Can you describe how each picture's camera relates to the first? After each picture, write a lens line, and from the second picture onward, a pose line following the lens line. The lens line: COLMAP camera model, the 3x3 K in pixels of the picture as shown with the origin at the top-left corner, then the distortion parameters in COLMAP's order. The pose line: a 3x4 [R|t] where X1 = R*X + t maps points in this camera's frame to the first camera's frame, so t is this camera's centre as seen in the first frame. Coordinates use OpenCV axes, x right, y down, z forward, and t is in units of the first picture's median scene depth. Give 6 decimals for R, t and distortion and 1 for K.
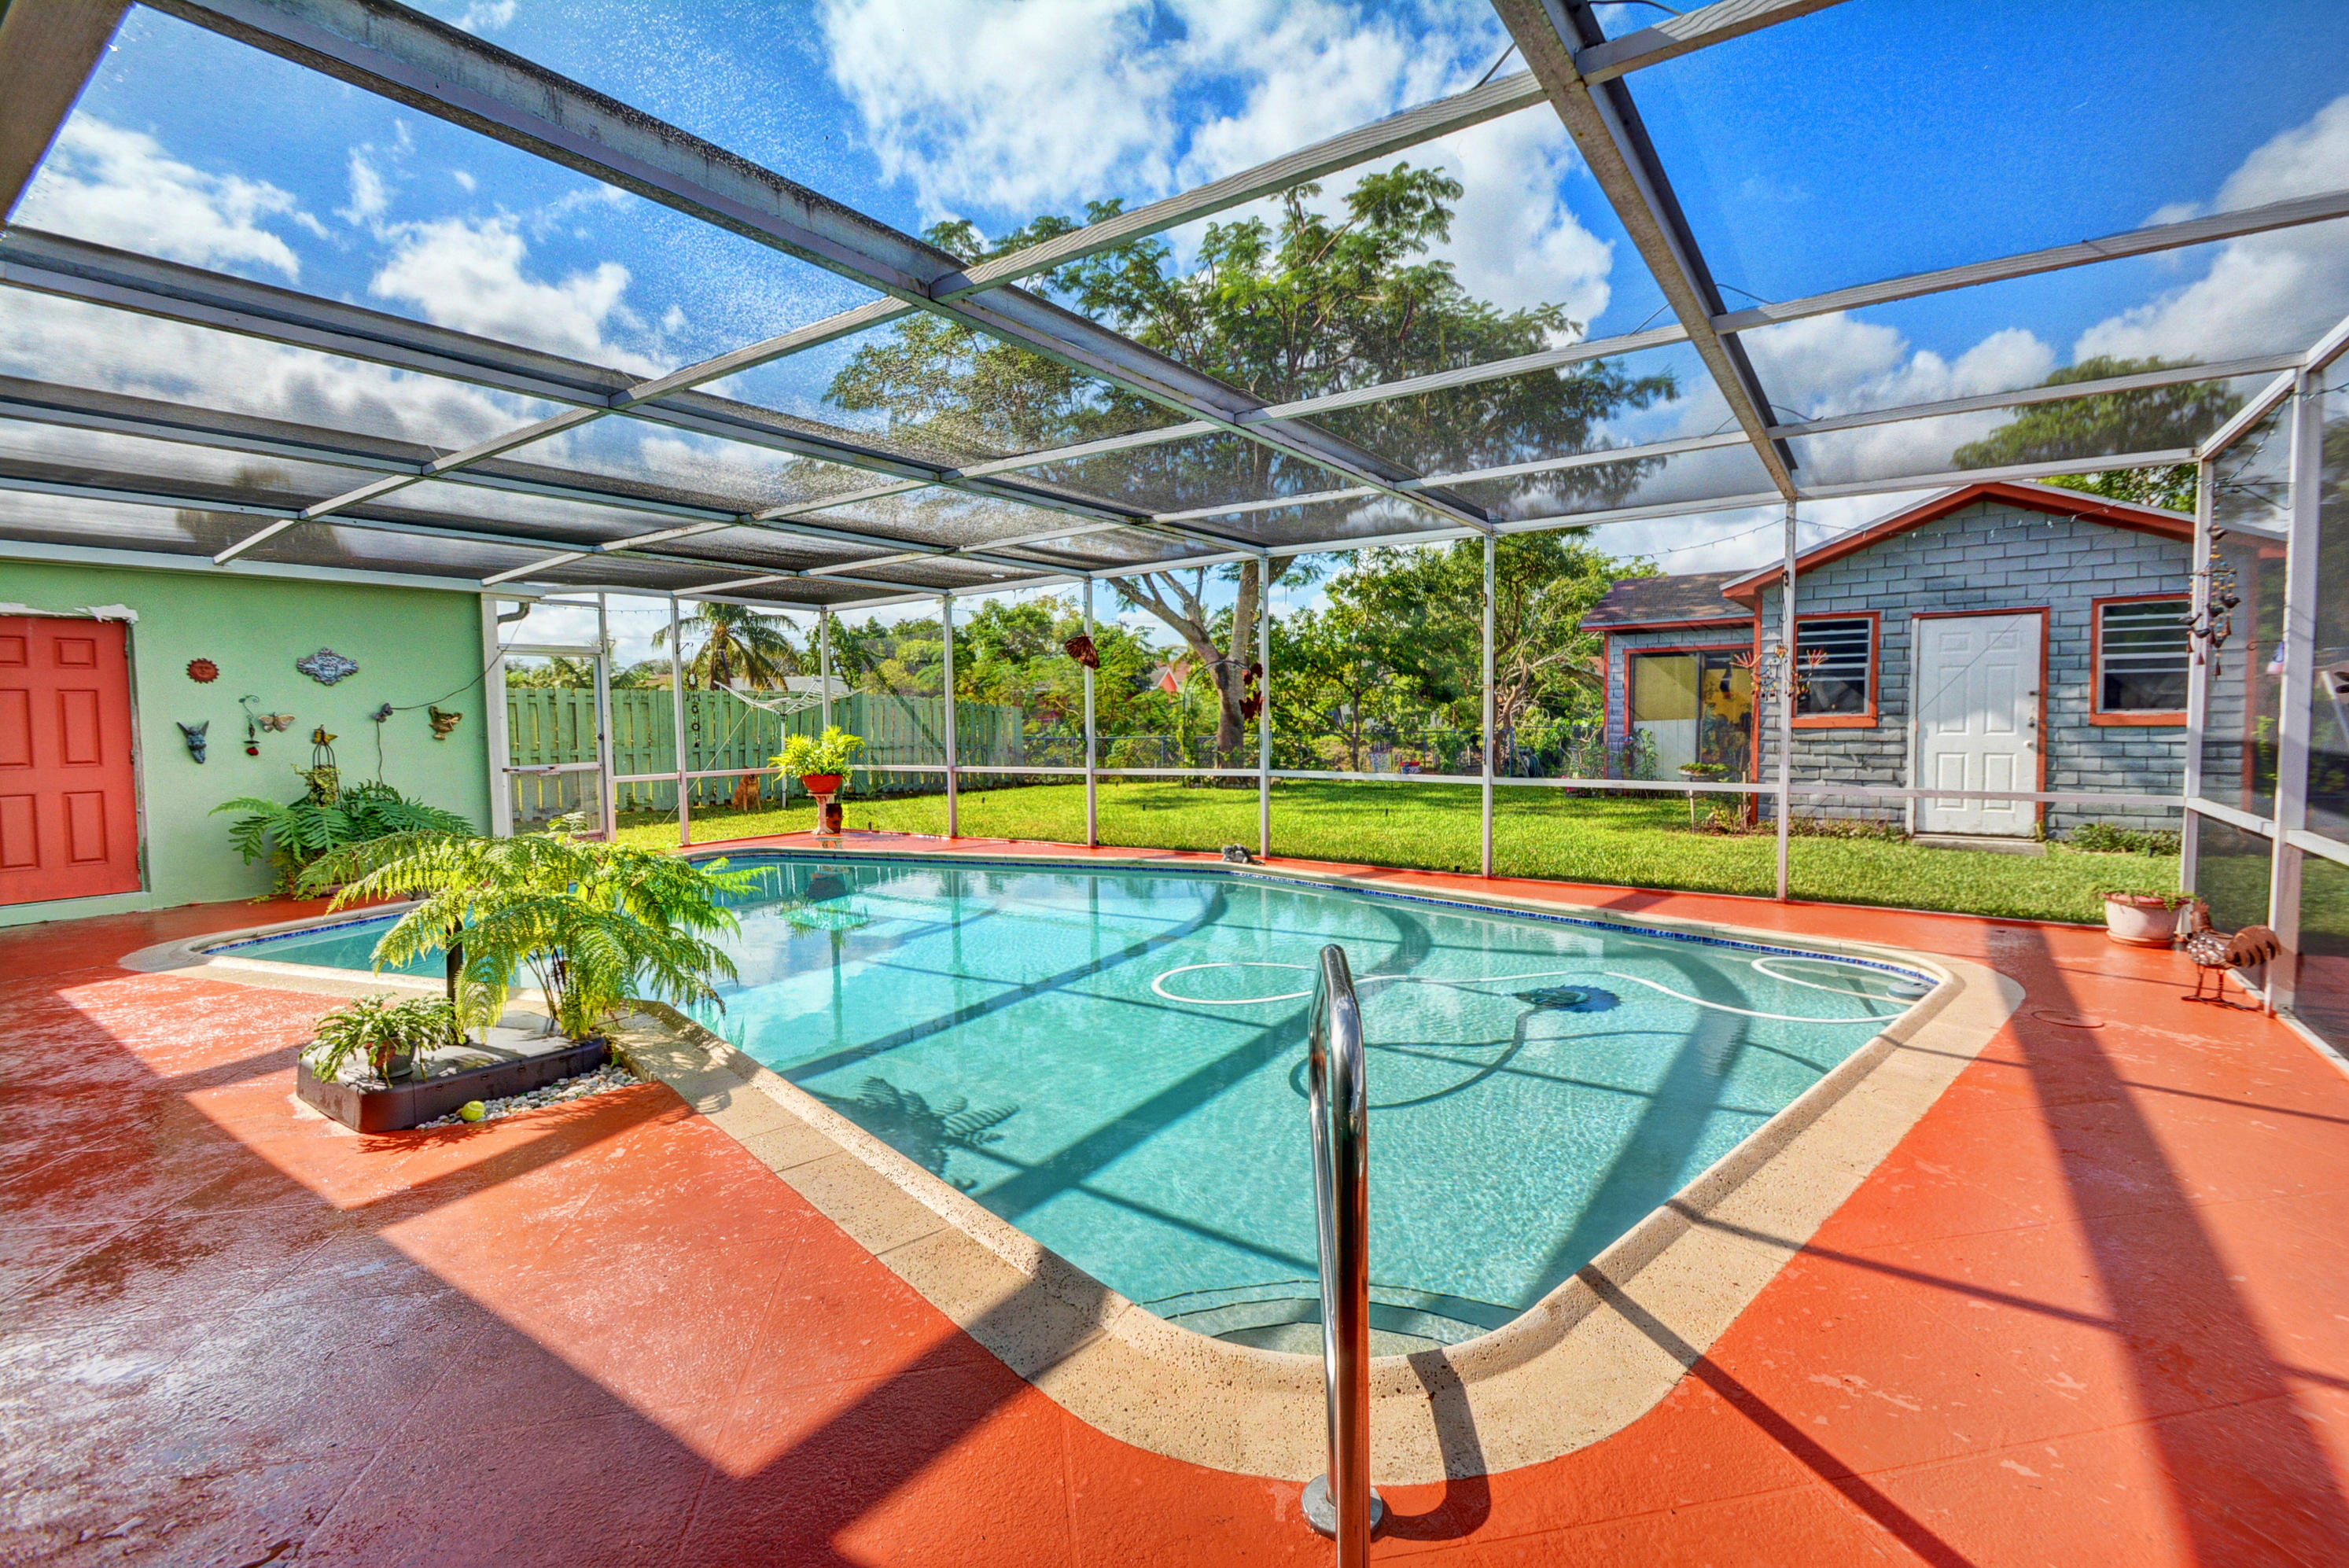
lens RADIAL K [[1019.4, 0, 1202.9], [0, 1019.4, 767.3], [0, 0, 1]] dist [0.002814, -0.012212]
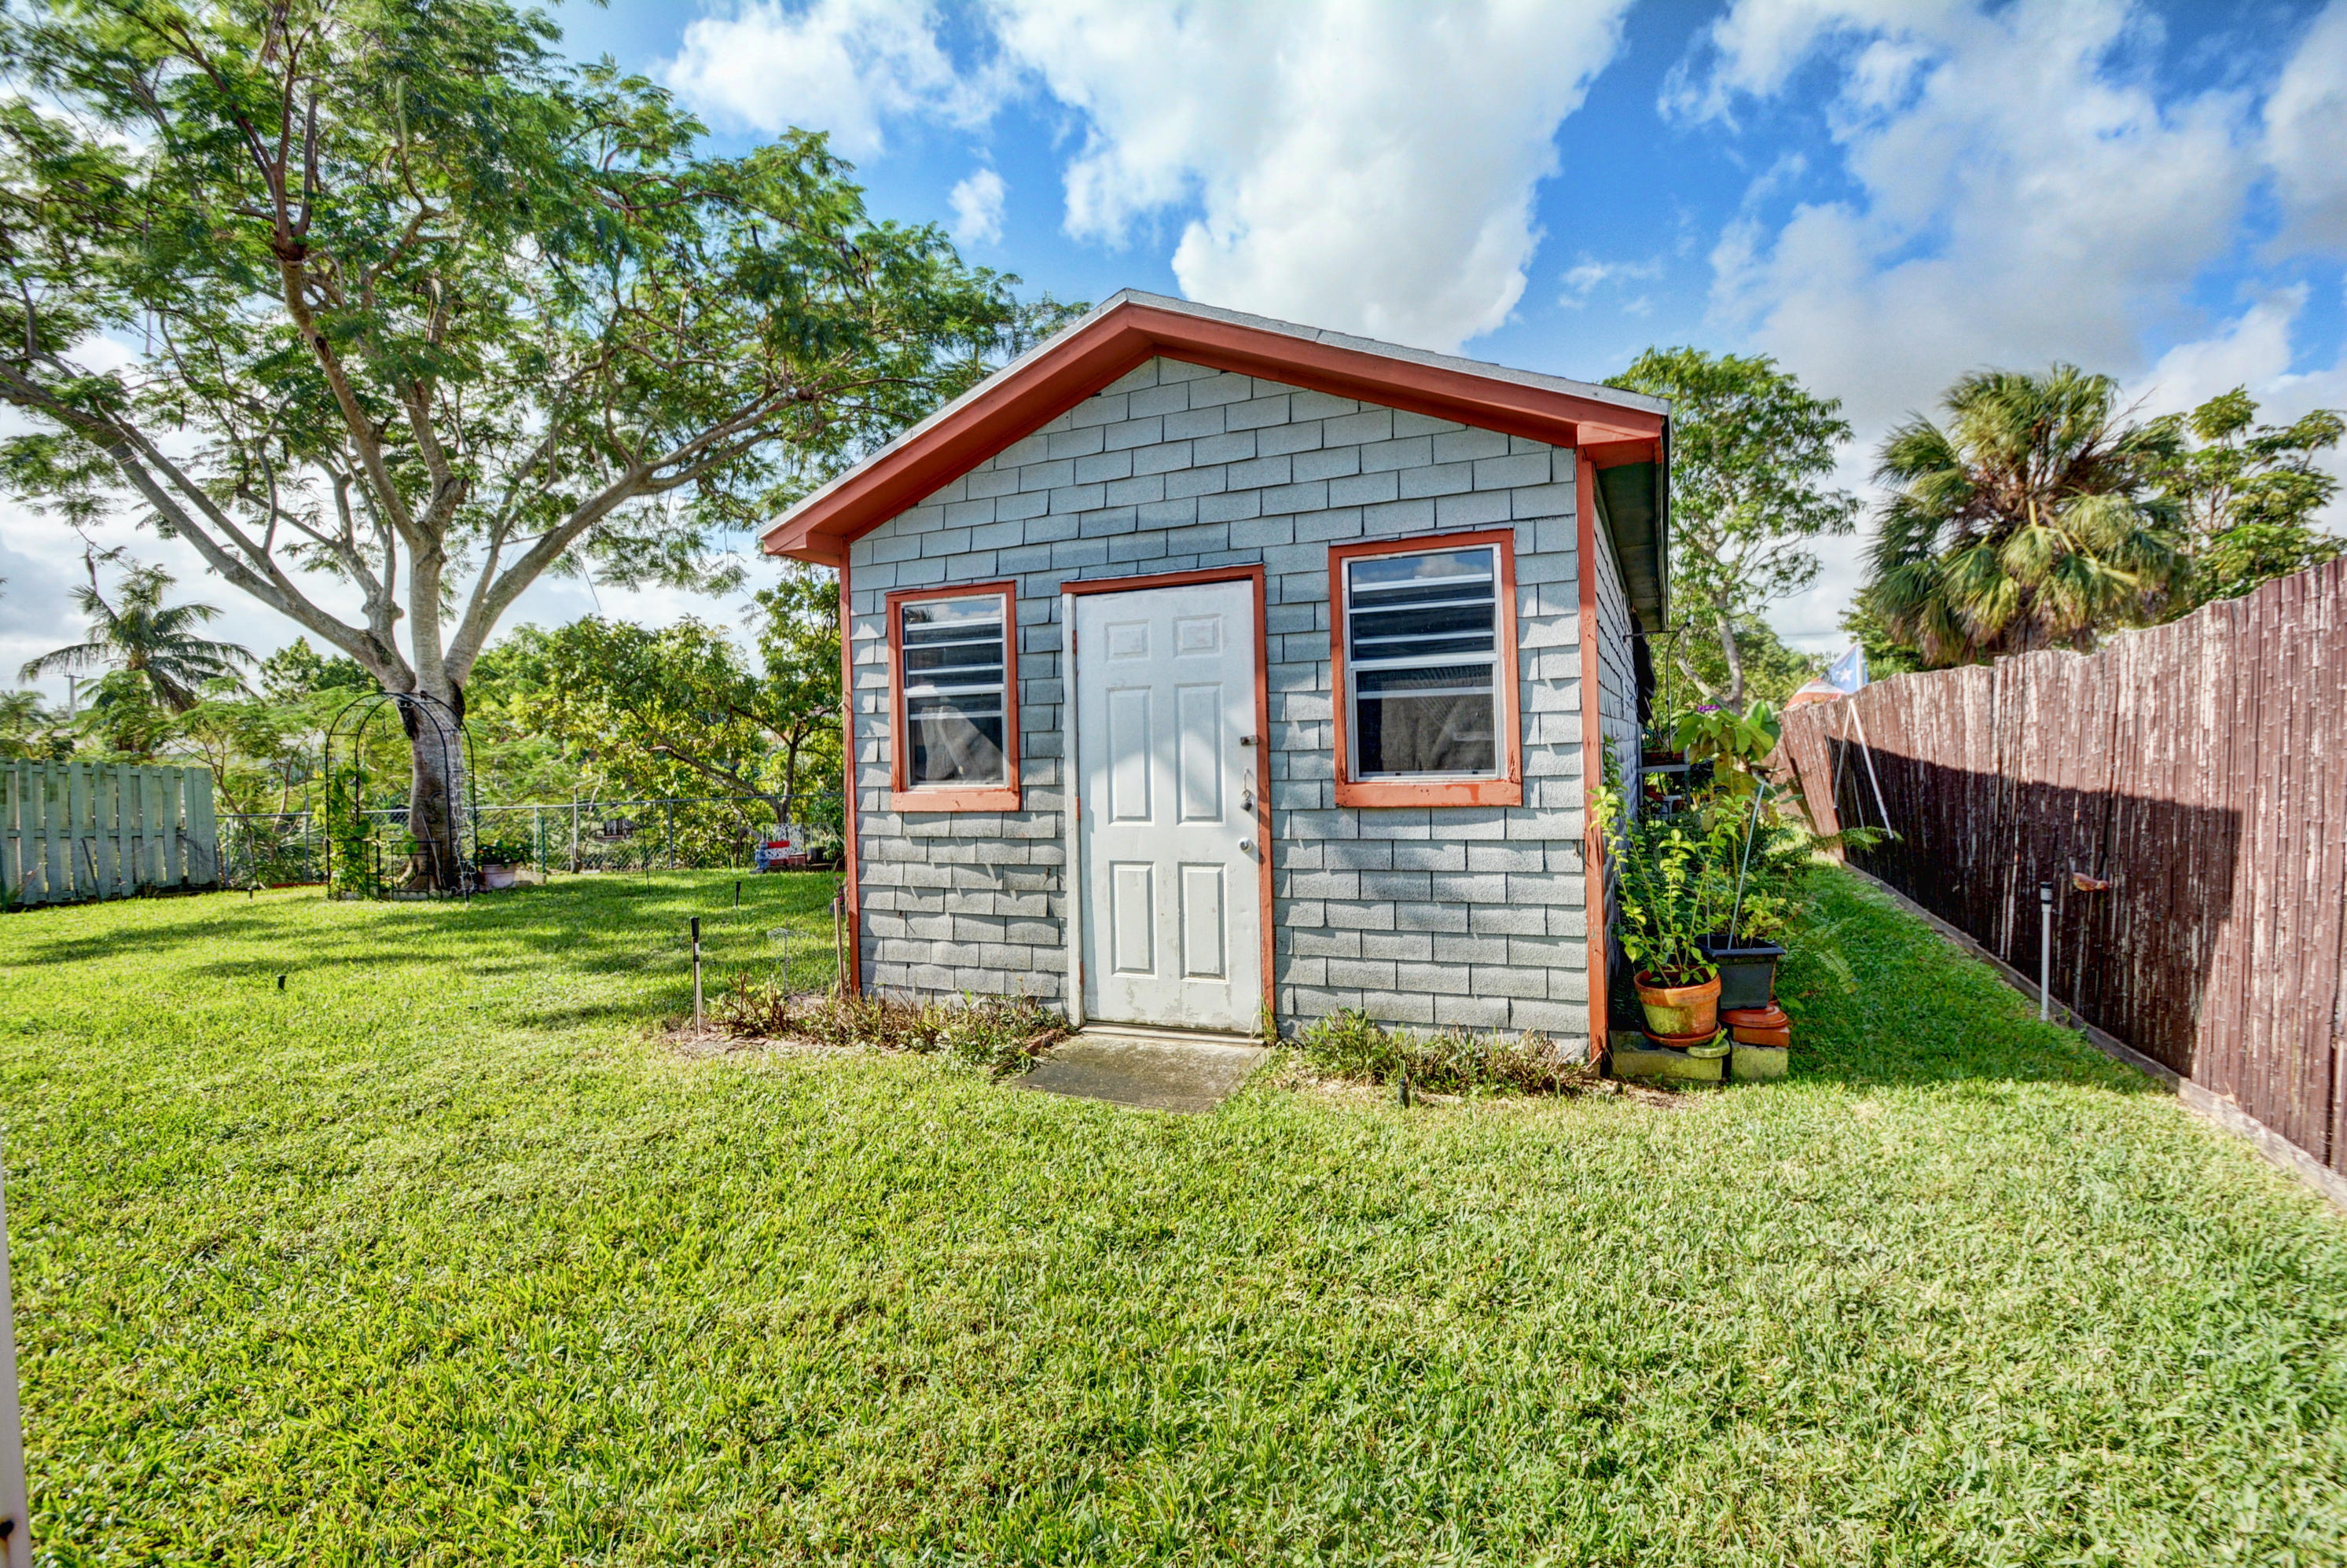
lens RADIAL K [[1111.5, 0, 1193.2], [0, 1111.5, 785.1], [0, 0, 1]] dist [-0.002331, -0.012321]
pose [[0.976708, -0.018598, 0.213764, 0.643955], [0.024494, 0.999388, -0.024966, -0.037174], [-0.213169, 0.029620, 0.976566, 0.459125]]
